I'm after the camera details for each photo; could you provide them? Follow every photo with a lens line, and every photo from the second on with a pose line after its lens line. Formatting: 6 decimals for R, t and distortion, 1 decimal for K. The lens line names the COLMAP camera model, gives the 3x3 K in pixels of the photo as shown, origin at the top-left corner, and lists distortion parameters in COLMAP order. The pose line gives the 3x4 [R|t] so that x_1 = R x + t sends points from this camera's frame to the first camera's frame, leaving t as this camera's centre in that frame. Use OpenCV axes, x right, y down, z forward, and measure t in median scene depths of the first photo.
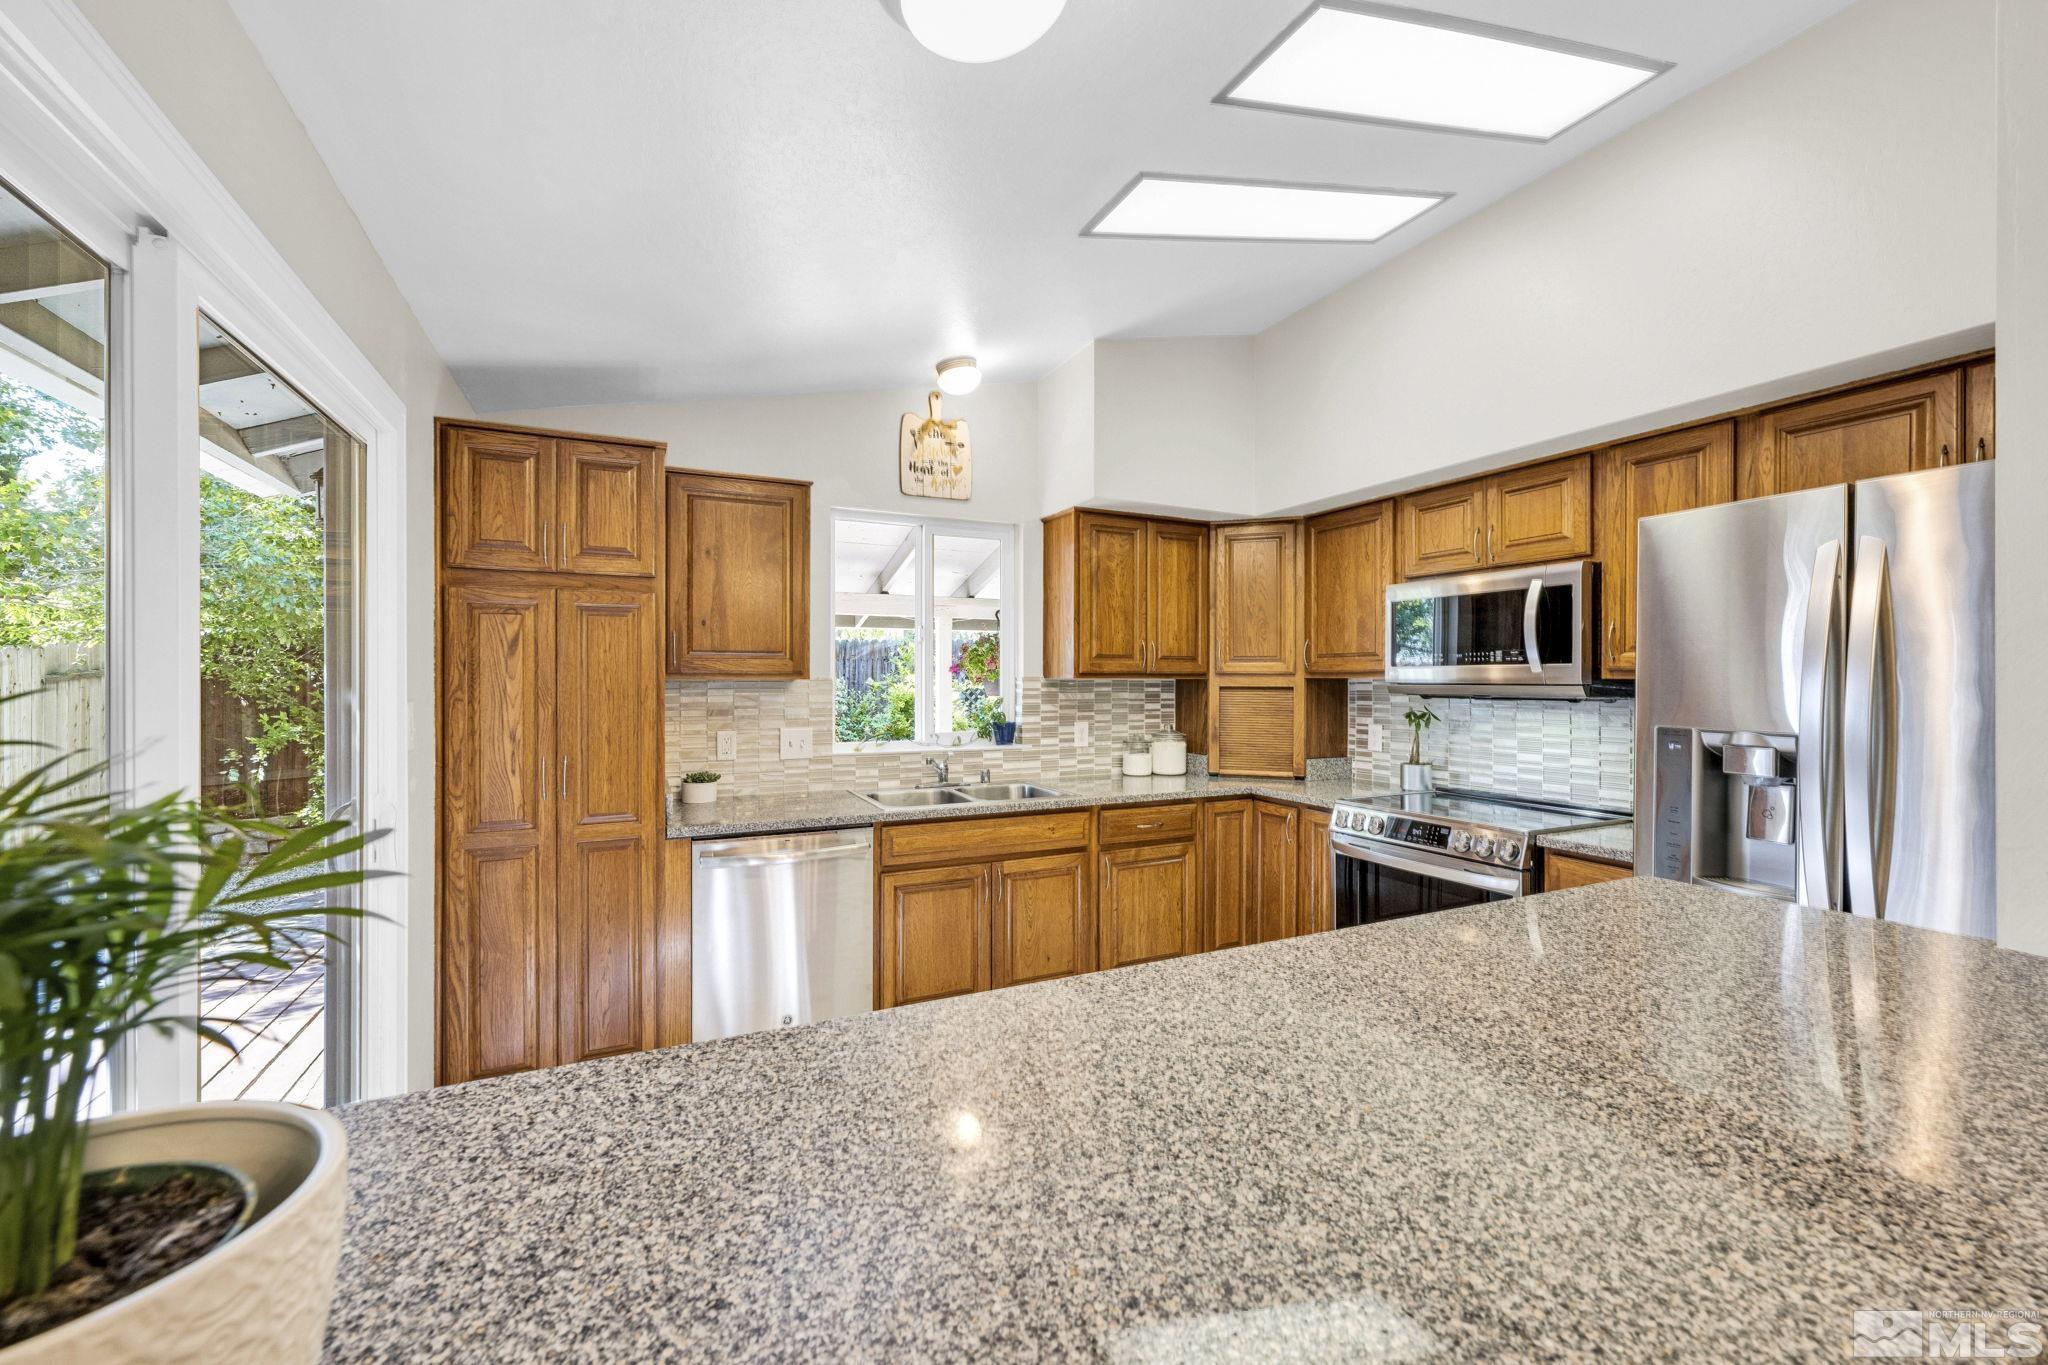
lens RADIAL K [[828.9, 0, 1039.1], [0, 828.9, 677.4], [0, 0, 1]] dist [-0.000025, -0.000416]
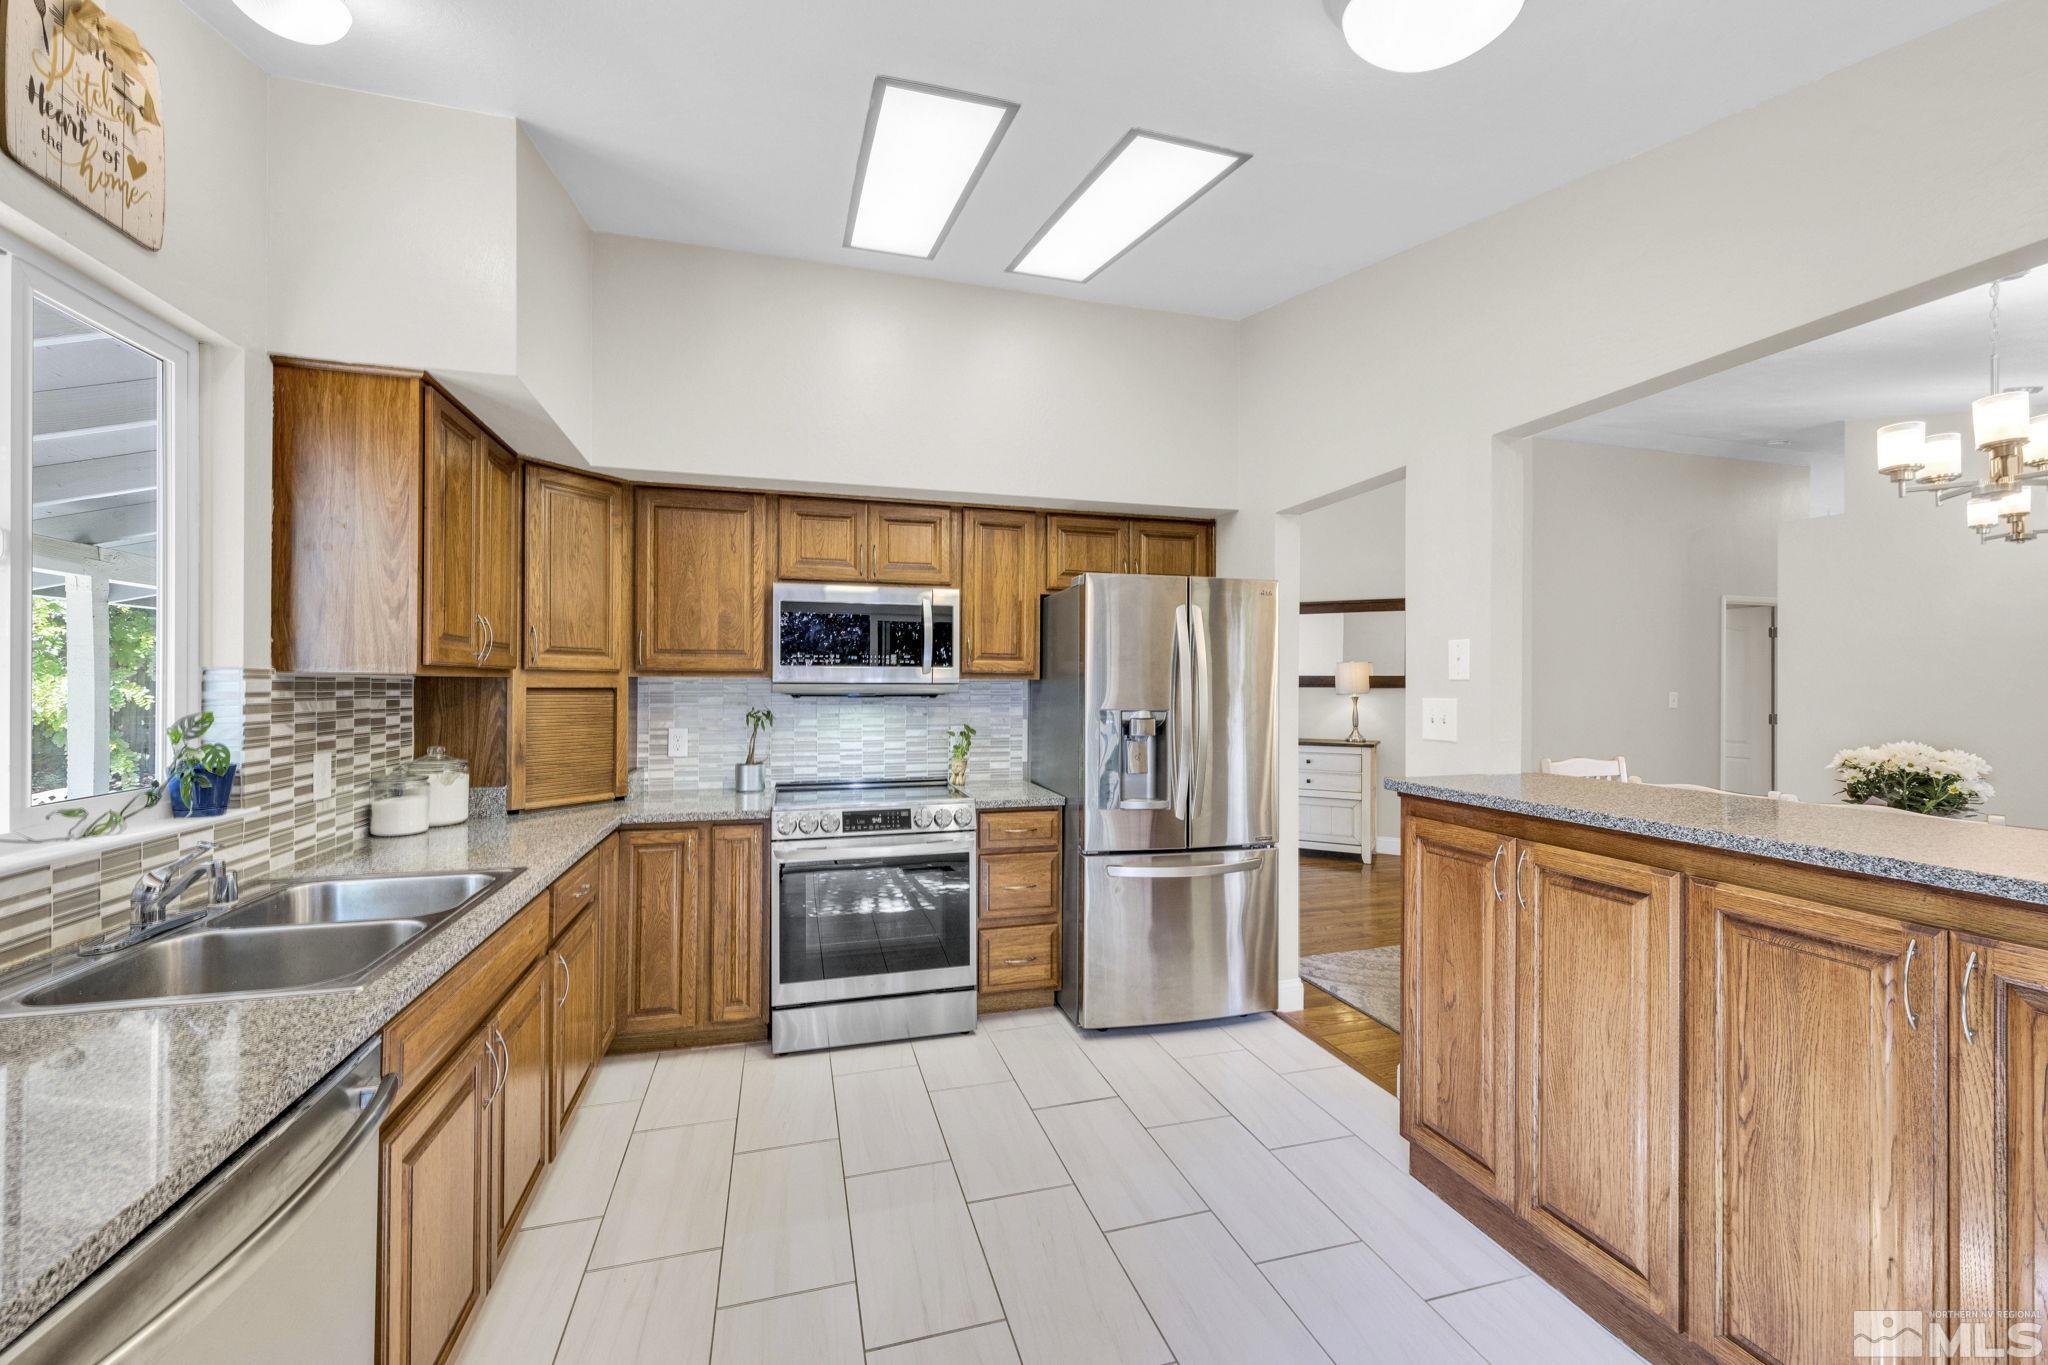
lens RADIAL K [[799.2, 0, 1024.0], [0, 799.2, 682.5], [0, 0, 1]] dist [-0.000289, -0.000132]
pose [[0.172549, 0.001455, 0.985000, -0.425481], [-0.006092, 0.999981, -0.000410, 0.005303], [-0.984982, -0.005930, 0.172554, 0.502089]]
